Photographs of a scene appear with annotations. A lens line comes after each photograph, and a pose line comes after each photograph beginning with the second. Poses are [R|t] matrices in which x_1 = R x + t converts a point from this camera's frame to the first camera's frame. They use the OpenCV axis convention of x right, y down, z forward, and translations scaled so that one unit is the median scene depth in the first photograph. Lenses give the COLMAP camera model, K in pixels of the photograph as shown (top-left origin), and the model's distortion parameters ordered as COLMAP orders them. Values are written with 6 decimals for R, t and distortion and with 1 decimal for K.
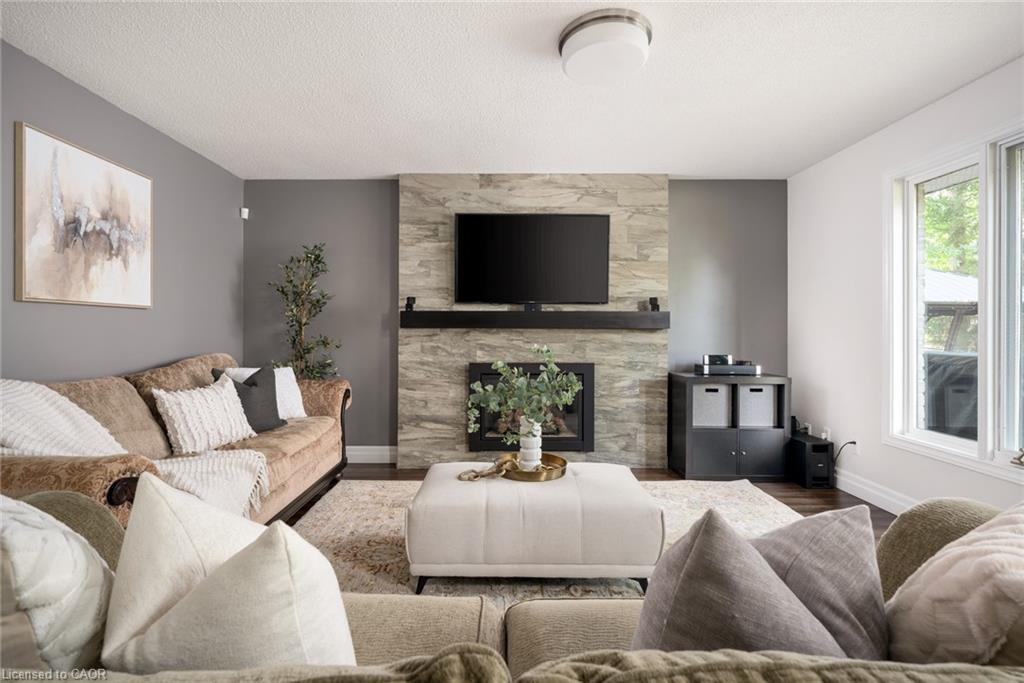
lens RADIAL K [[479.0, 0, 510.3], [0, 479.0, 325.9], [0, 0, 1]] dist [-0.004107, -0.000669]
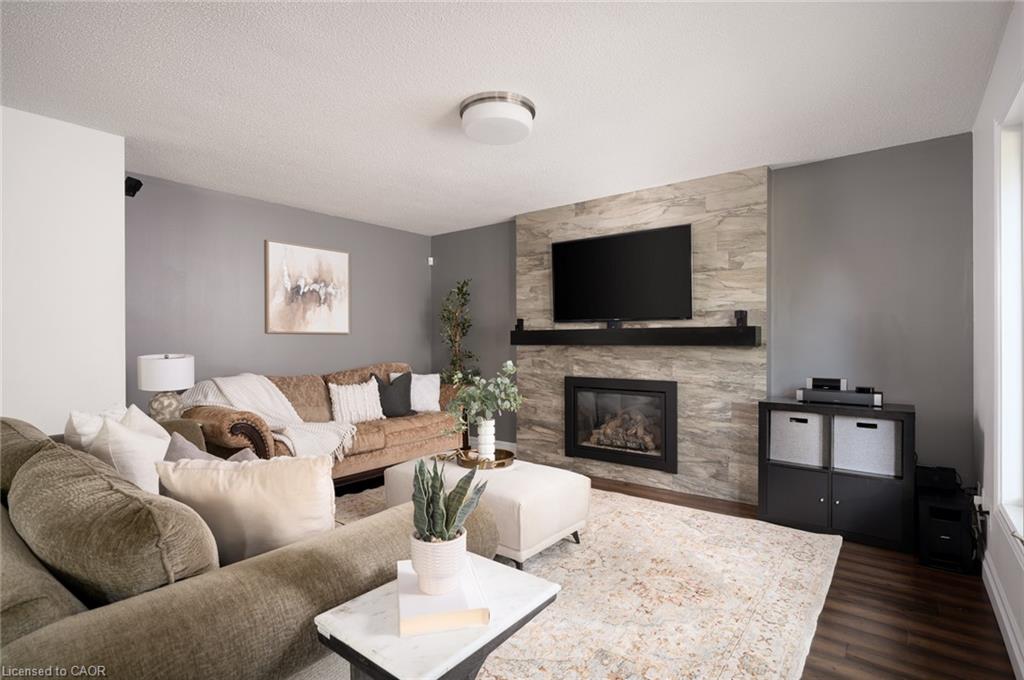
lens RADIAL K [[505.8, 0, 514.1], [0, 505.8, 339.0], [0, 0, 1]] dist [0.005141, 0.001249]
pose [[0.787203, -0.007170, -0.616652, 0.538620], [0.010006, 0.999949, 0.001146, -0.011524], [0.616613, -0.007072, 0.787235, 0.004188]]
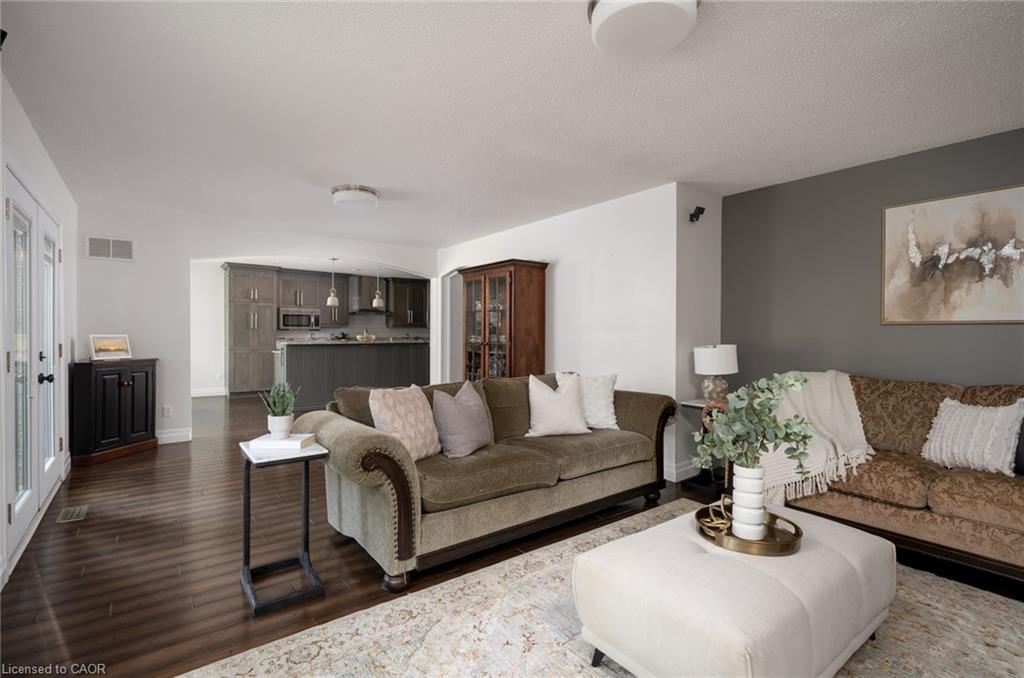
lens RADIAL K [[479.0, 0, 507.6], [0, 479.0, 334.3], [0, 0, 1]] dist [-0.004107, -0.000669]
pose [[-0.798474, -0.001746, -0.602026, 0.462386], [0.000472, 0.999994, -0.003526, -0.007967], [0.602029, -0.003099, -0.798468, 0.803027]]
